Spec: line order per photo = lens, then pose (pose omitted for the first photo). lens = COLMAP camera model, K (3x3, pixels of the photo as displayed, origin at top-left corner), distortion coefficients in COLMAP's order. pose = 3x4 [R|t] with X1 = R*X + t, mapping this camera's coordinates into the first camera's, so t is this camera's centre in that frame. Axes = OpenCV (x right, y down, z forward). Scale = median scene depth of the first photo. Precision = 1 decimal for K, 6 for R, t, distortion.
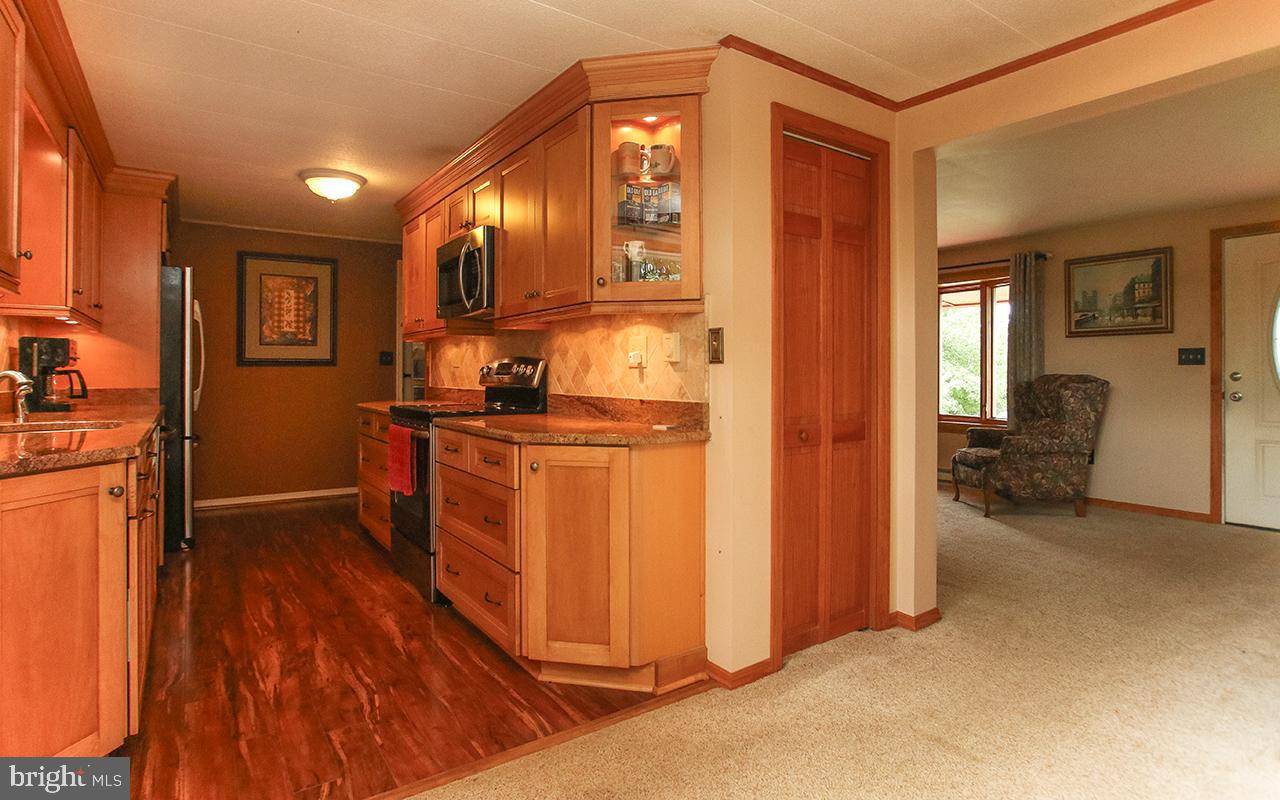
lens RADIAL K [[658.7, 0, 637.7], [0, 658.7, 381.9], [0, 0, 1]] dist [-0.055833, 0.024876]
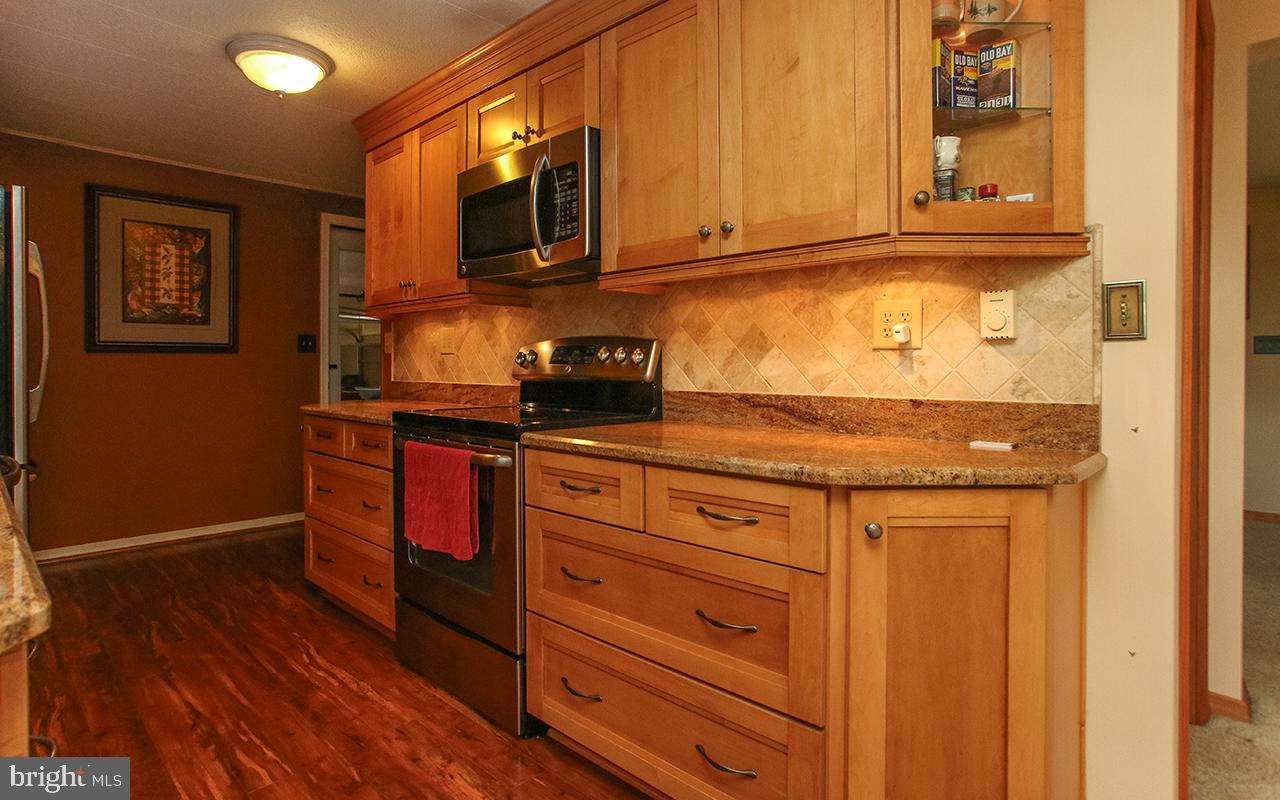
lens RADIAL K [[658.7, 0, 637.7], [0, 658.7, 381.9], [0, 0, 1]] dist [-0.055833, 0.024876]
pose [[0.979233, -0.003757, 0.202701, -0.304396], [0.001930, 0.999956, 0.009209, 0.002840], [-0.202727, -0.008627, 0.979197, 0.359427]]
